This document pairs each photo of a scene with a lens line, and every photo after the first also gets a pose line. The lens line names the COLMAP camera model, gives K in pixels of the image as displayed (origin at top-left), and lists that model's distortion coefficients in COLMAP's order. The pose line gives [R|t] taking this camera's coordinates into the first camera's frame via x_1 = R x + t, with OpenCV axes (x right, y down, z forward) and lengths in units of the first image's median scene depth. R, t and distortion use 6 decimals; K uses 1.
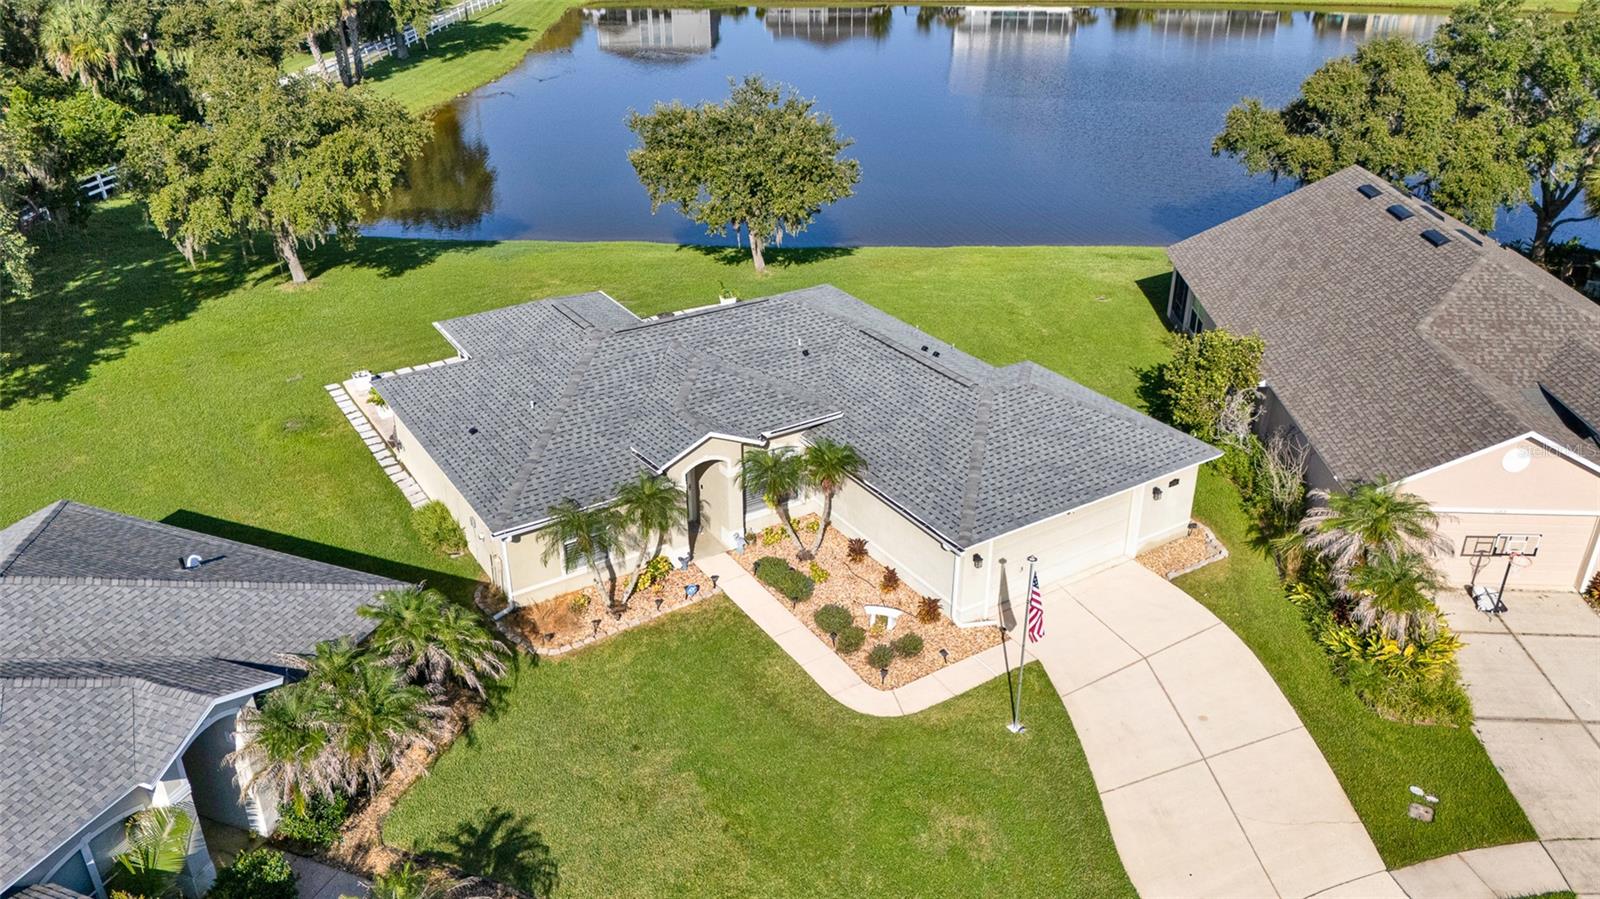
lens RADIAL K [[1127.1, 0, 795.8], [0, 1127.1, 544.3], [0, 0, 1]] dist [0.024356, -0.004081]
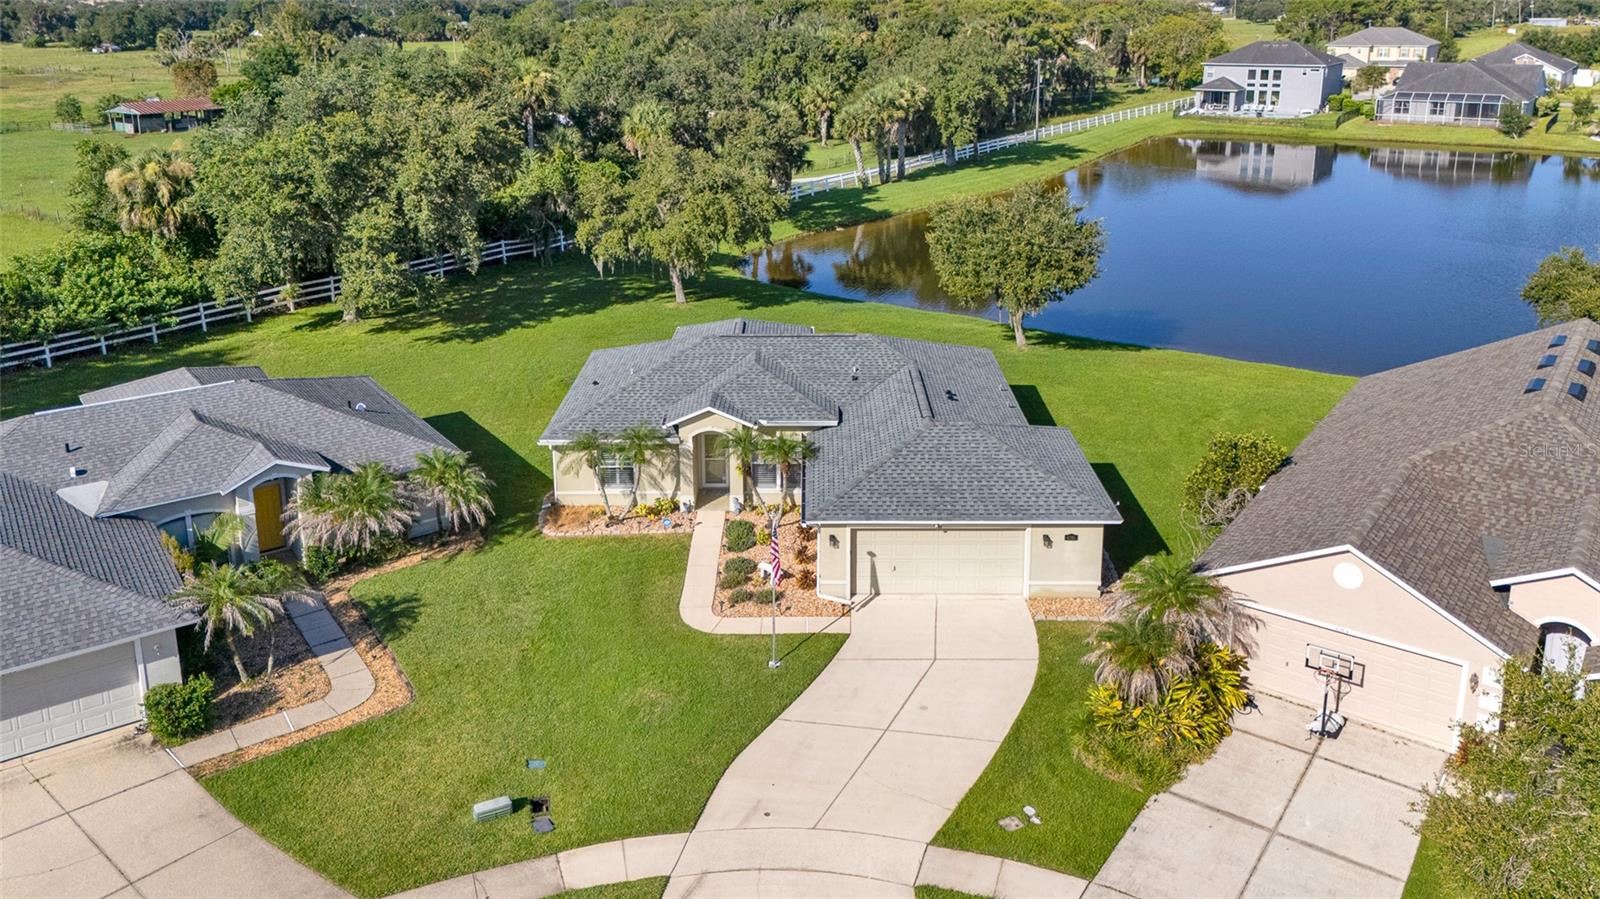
lens RADIAL K [[1167.2, 0, 801.5], [0, 1167.2, 440.8], [0, 0, 1]] dist [0.032126, -0.000268]
pose [[0.840024, 0.190408, -0.508039, 0.466005], [-0.282872, 0.952756, -0.110635, 0.037518], [0.462971, 0.236646, 0.854199, -0.062049]]
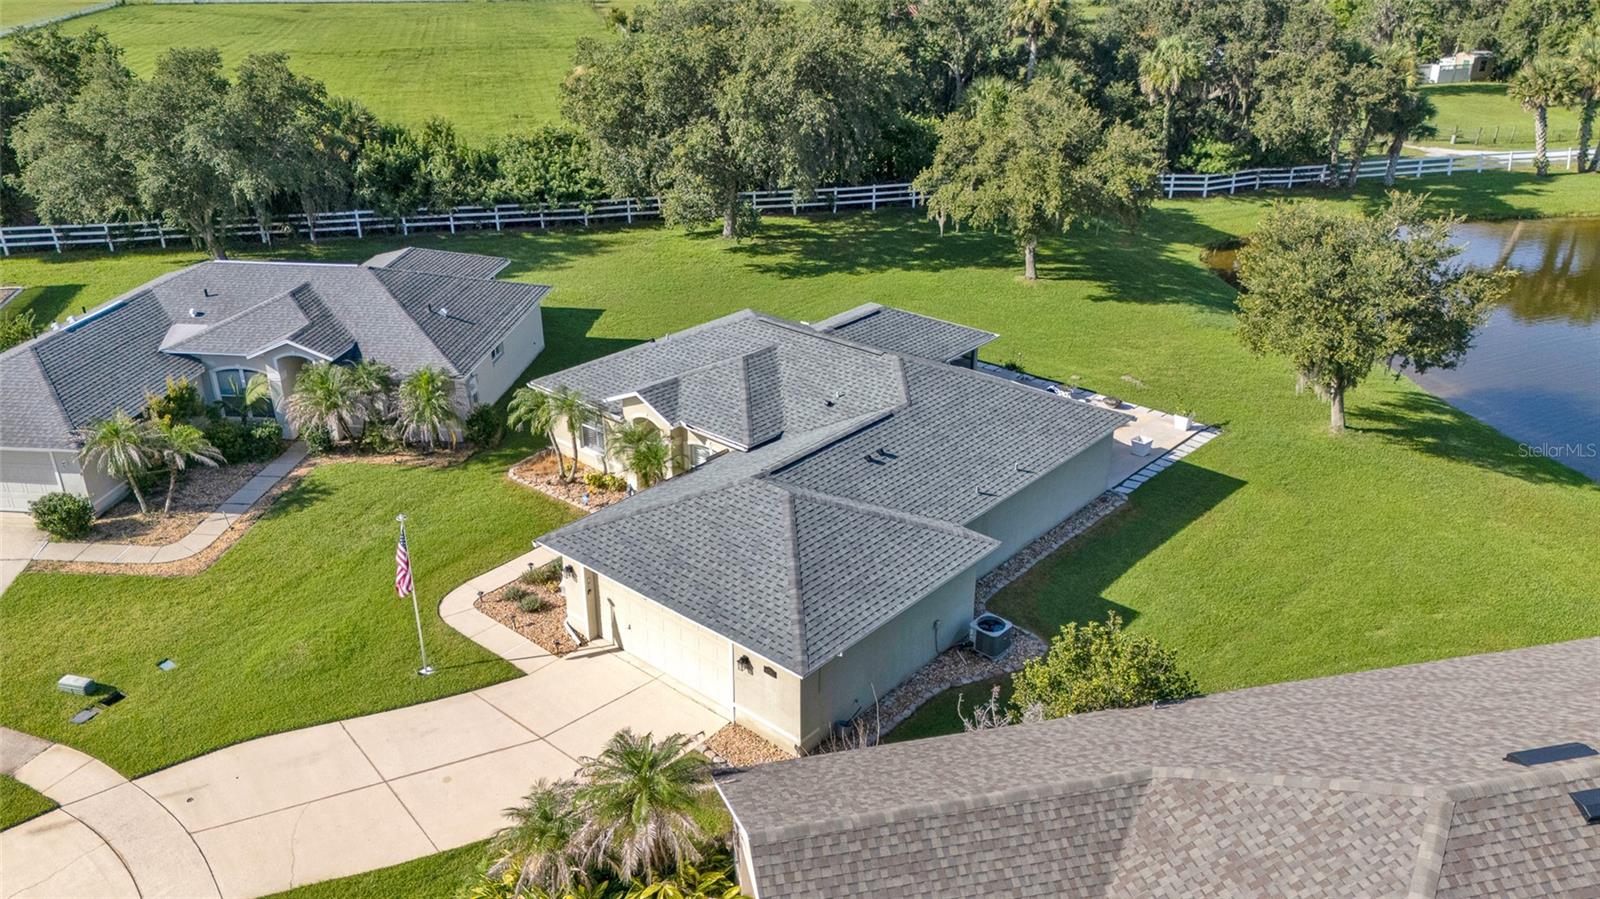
lens RADIAL K [[1141.8, 0, 801.7], [0, 1141.8, 517.0], [0, 0, 1]] dist [0.059674, -0.047981]
pose [[0.285373, 0.453778, -0.844185, 0.693689], [-0.506260, 0.819272, 0.269248, -0.266753], [0.813796, 0.350541, 0.463528, 0.414714]]
